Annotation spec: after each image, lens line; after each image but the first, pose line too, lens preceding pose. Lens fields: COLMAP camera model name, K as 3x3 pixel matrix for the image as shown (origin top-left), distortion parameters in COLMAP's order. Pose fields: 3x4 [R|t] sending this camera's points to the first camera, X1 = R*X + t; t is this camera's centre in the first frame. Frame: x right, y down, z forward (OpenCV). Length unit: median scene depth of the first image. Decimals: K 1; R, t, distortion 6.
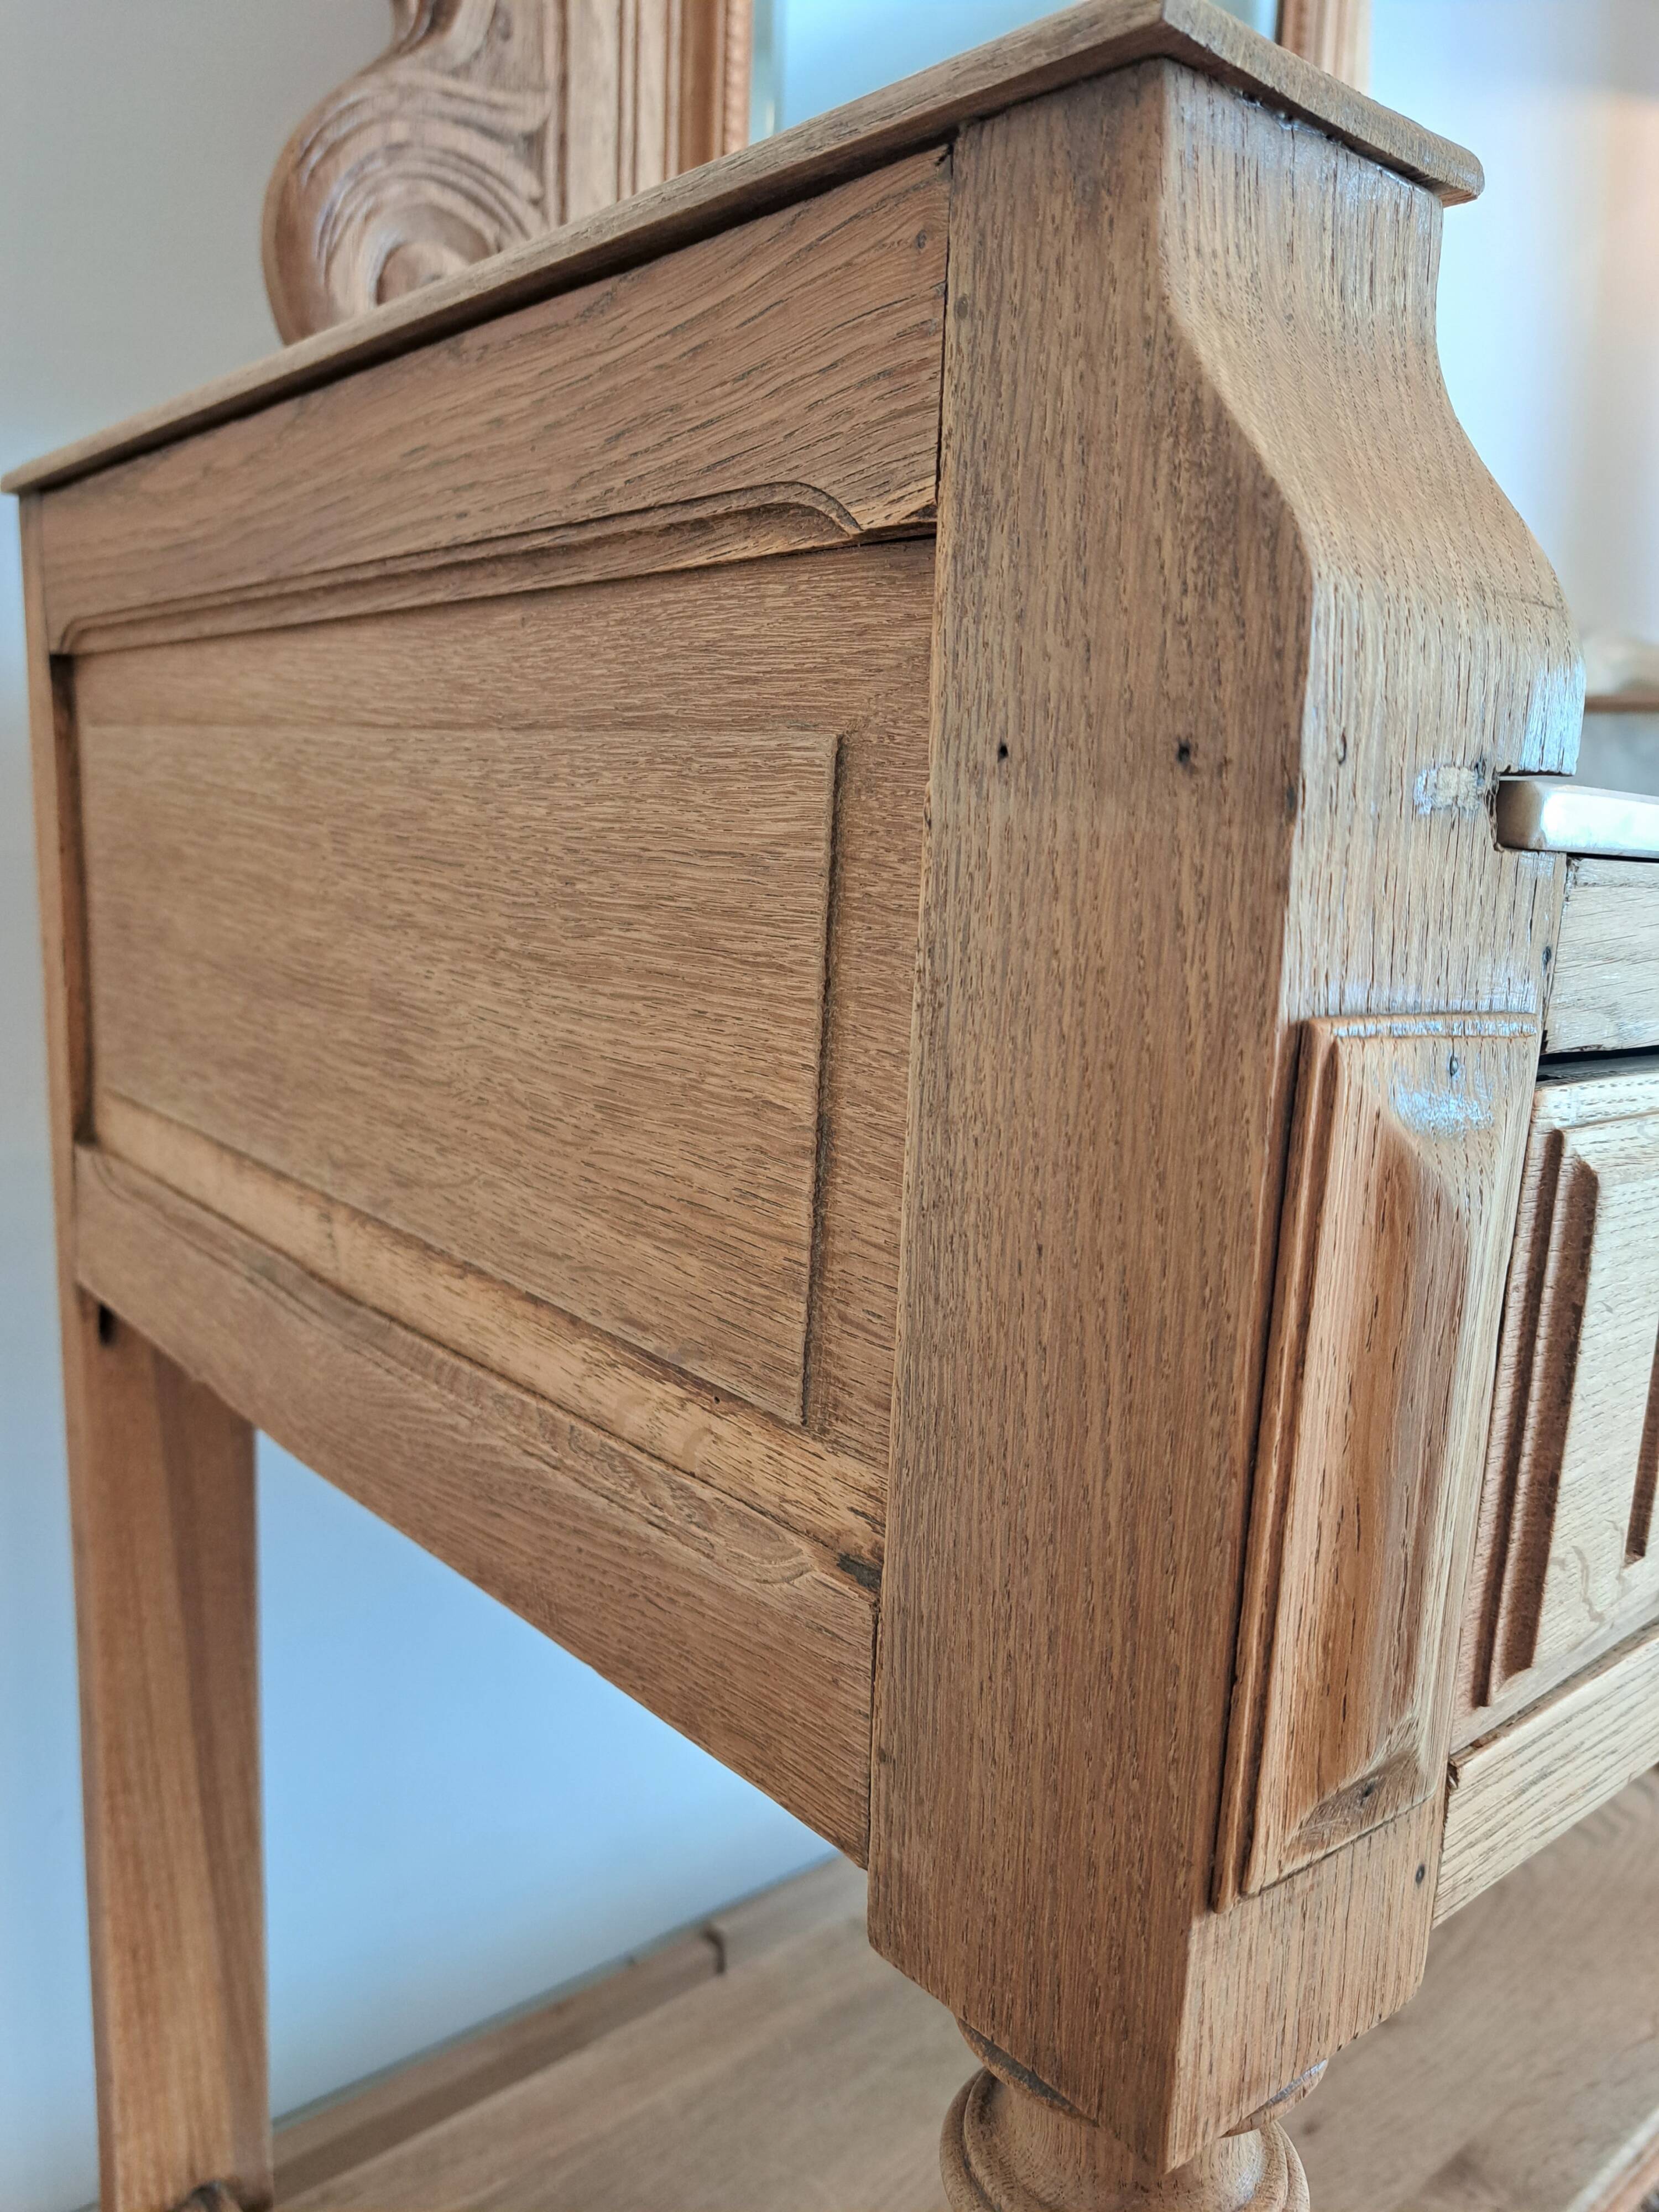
lens RADIAL K [[1630.8, 0, 843.8], [0, 1630.8, 1113.7], [0, 0, 1]] dist [0.059182, -0.086942]
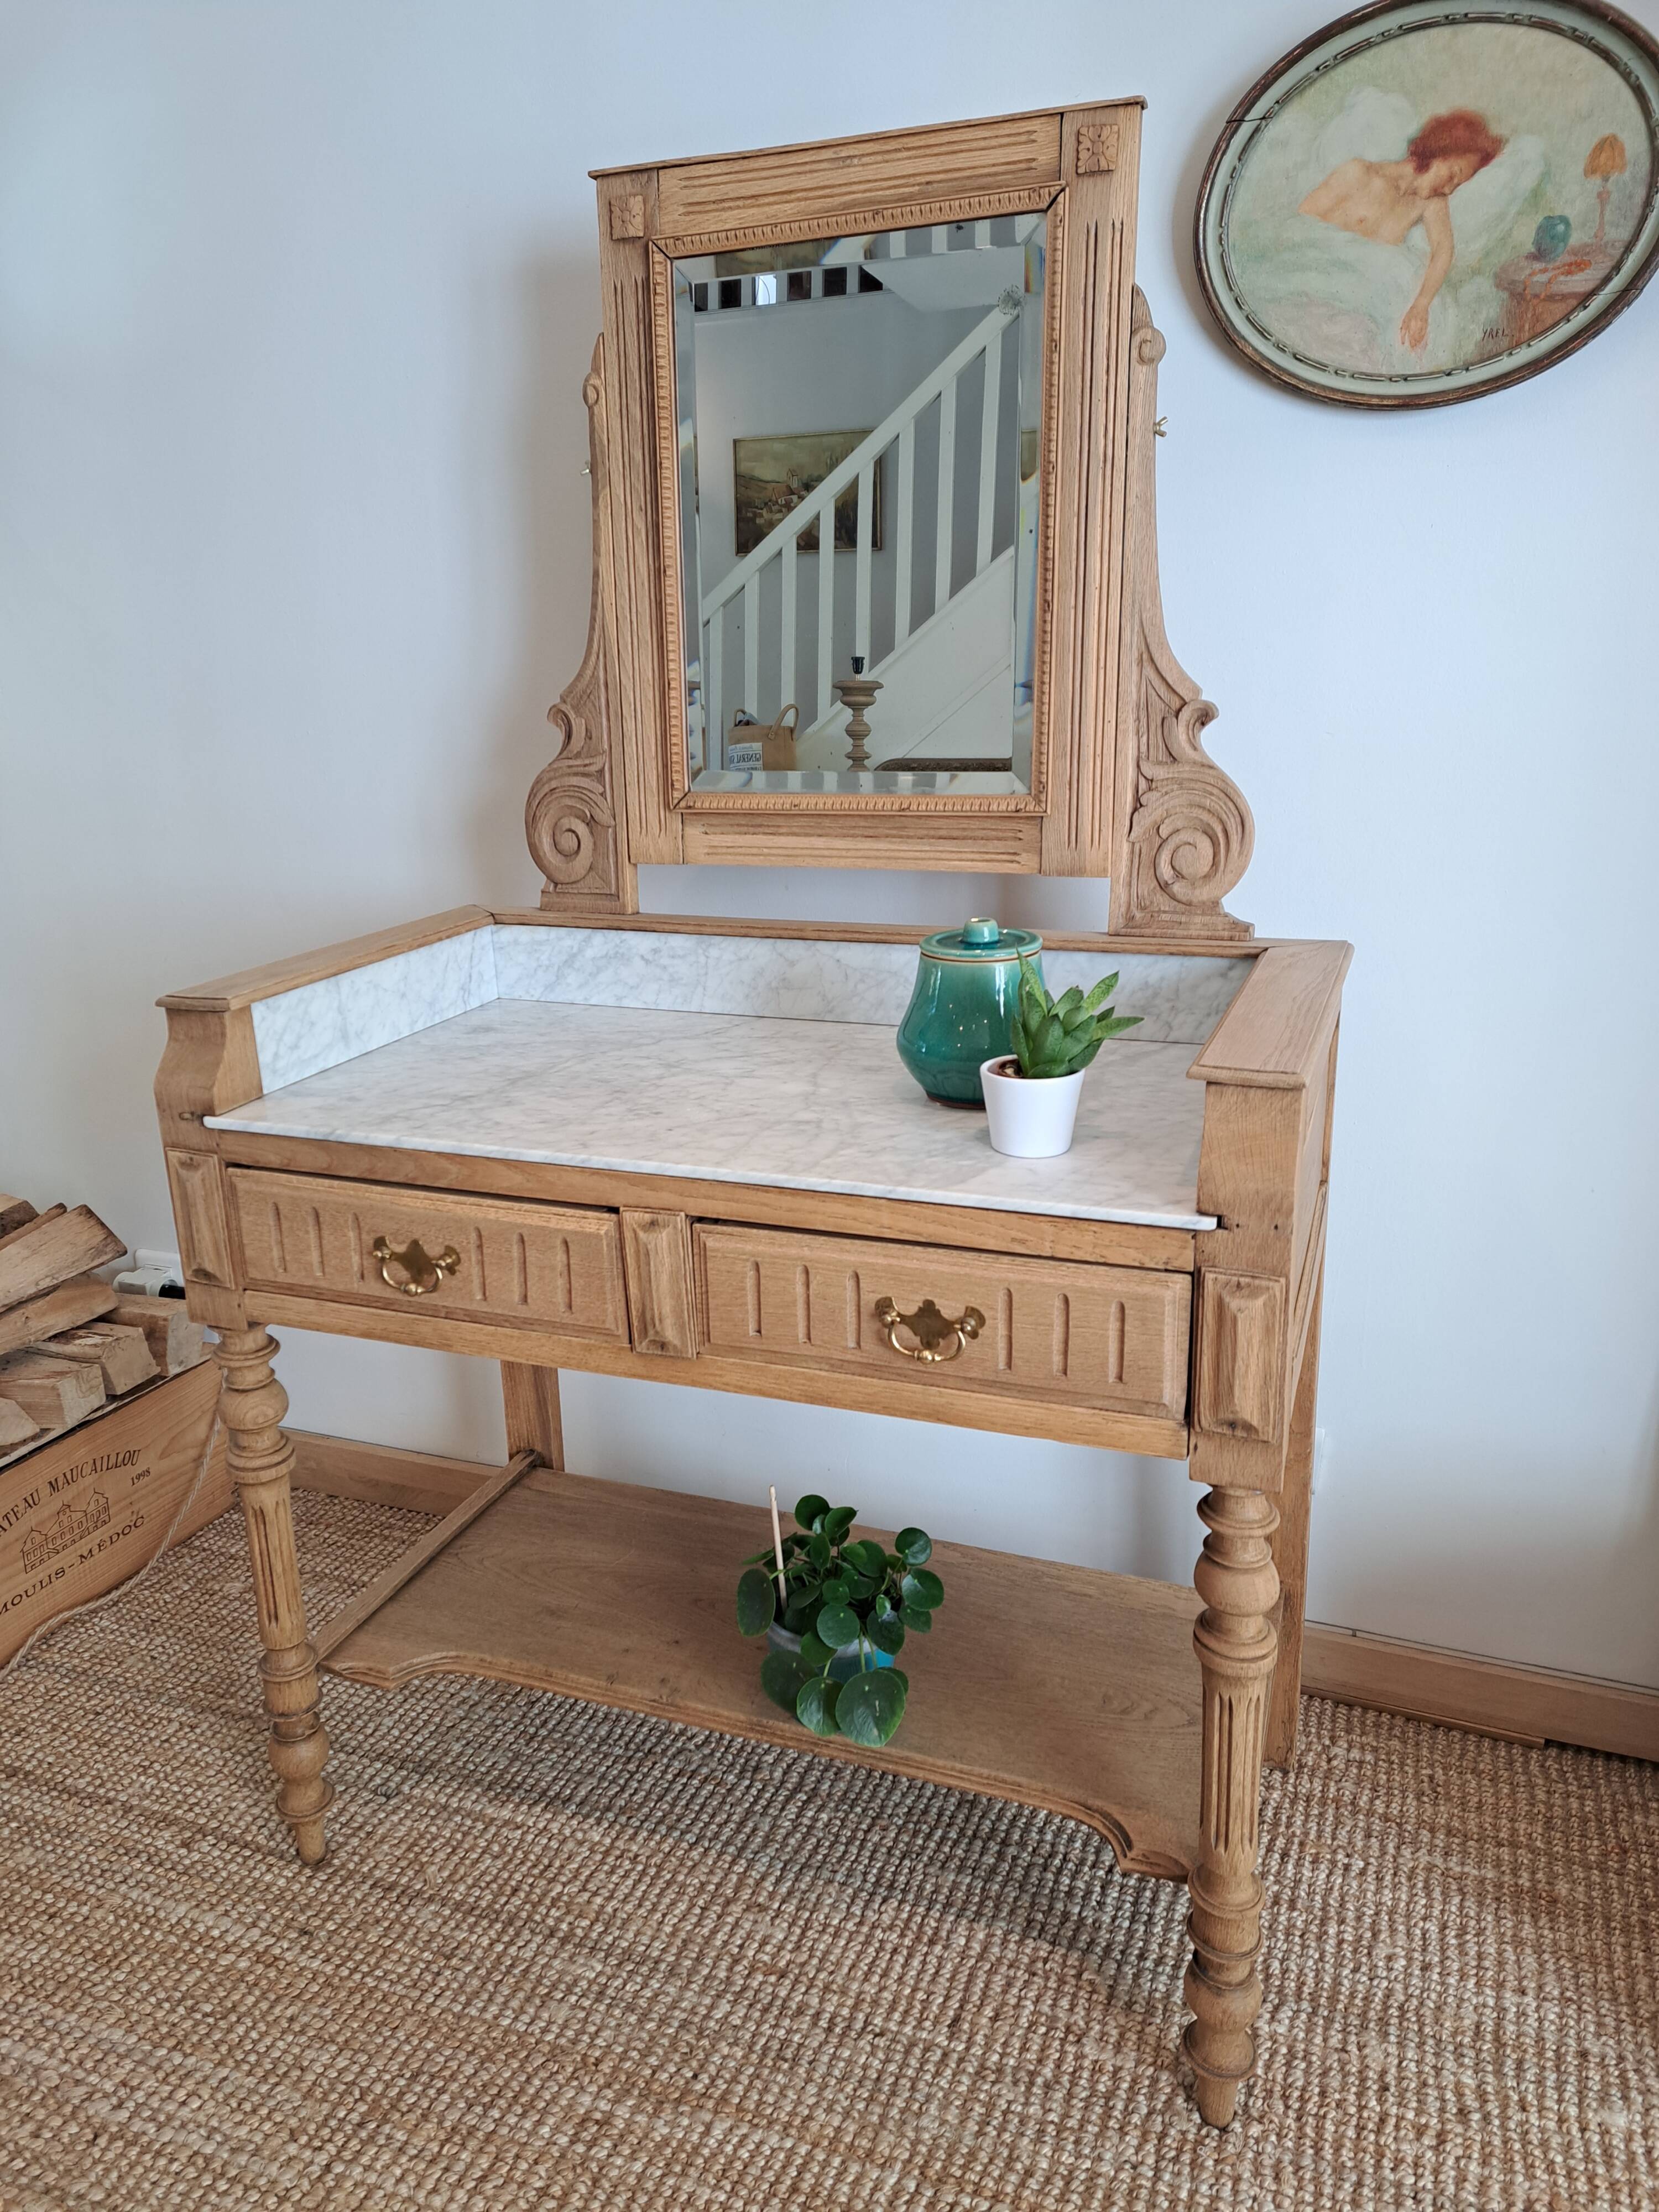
lens RADIAL K [[1585.2, 0, 814.8], [0, 1585.2, 1115.9], [0, 0, 1]] dist [0.079232, -0.084340]
pose [[0.476968, 0.198915, -0.856116, 6.573577], [-0.105654, 0.979966, 0.168828, -1.445444], [0.872547, 0.009926, 0.488429, 0.077623]]
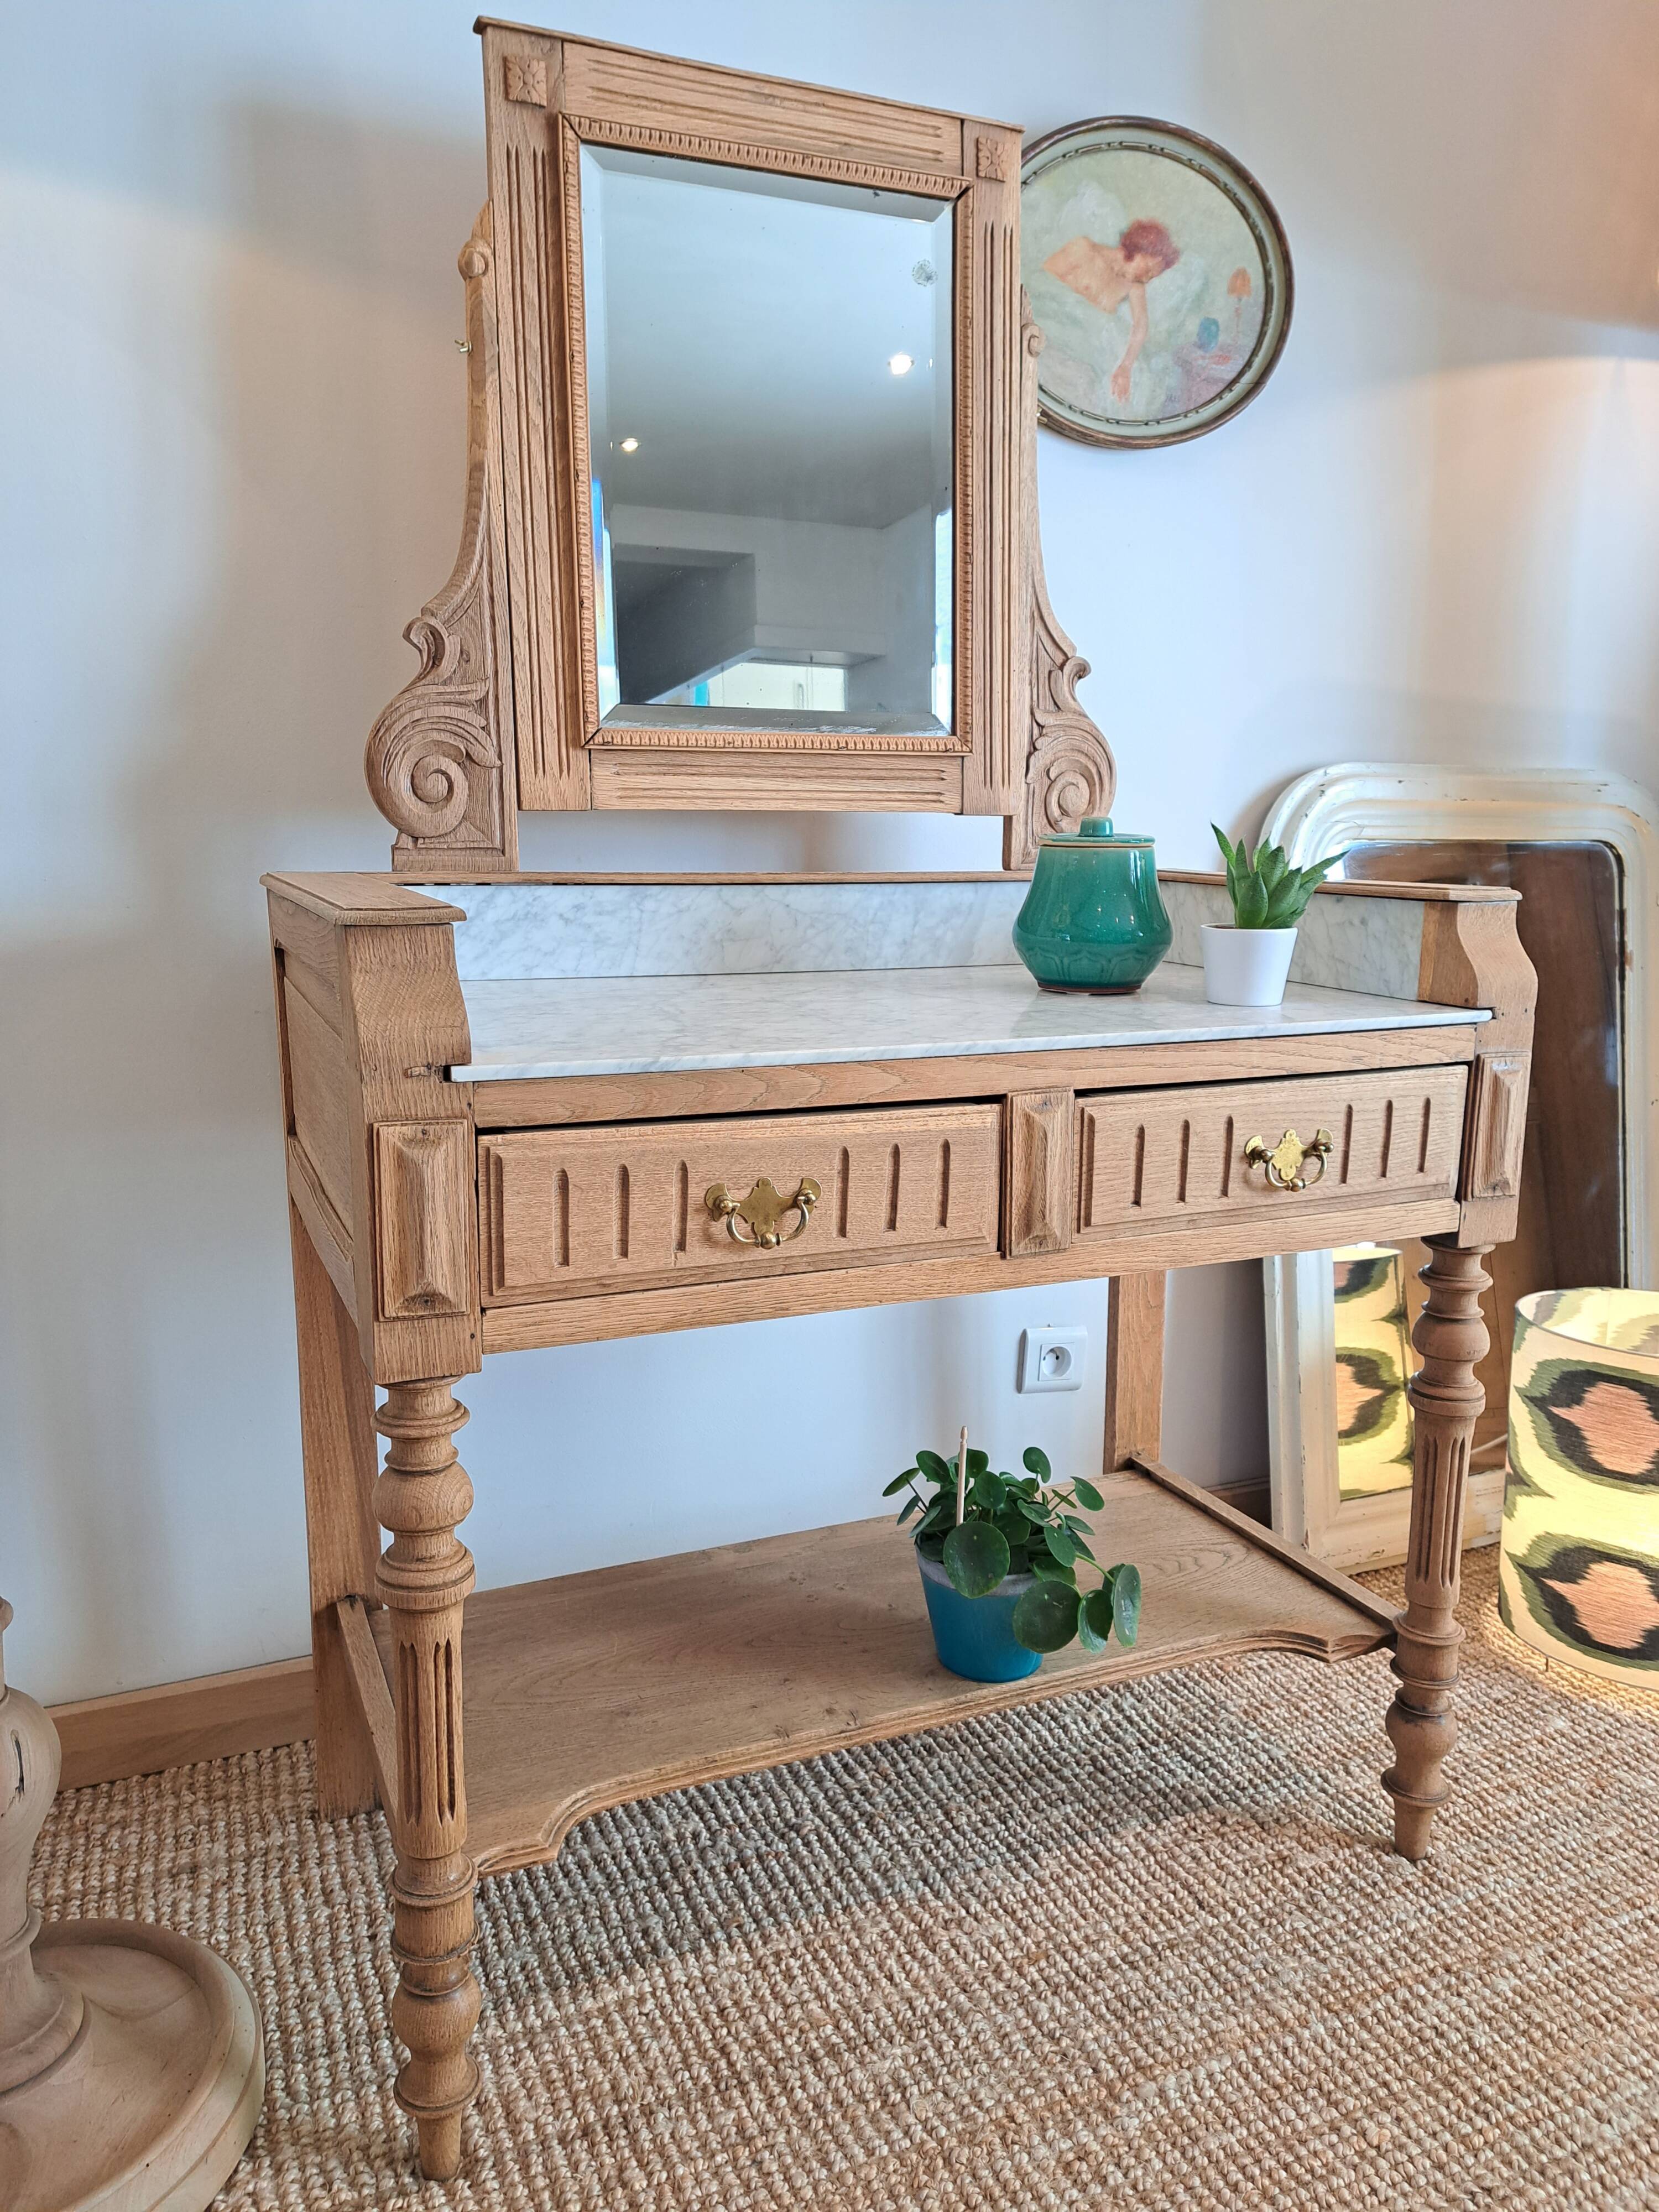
lens RADIAL K [[1593.5, 0, 834.6], [0, 1593.5, 1109.8], [0, 0, 1]] dist [0.078739, -0.109235]
pose [[0.955415, 0.018302, -0.294697, 2.652730], [-0.016824, 0.999830, 0.007551, -0.138152], [0.294785, -0.002256, 0.955561, -2.769384]]
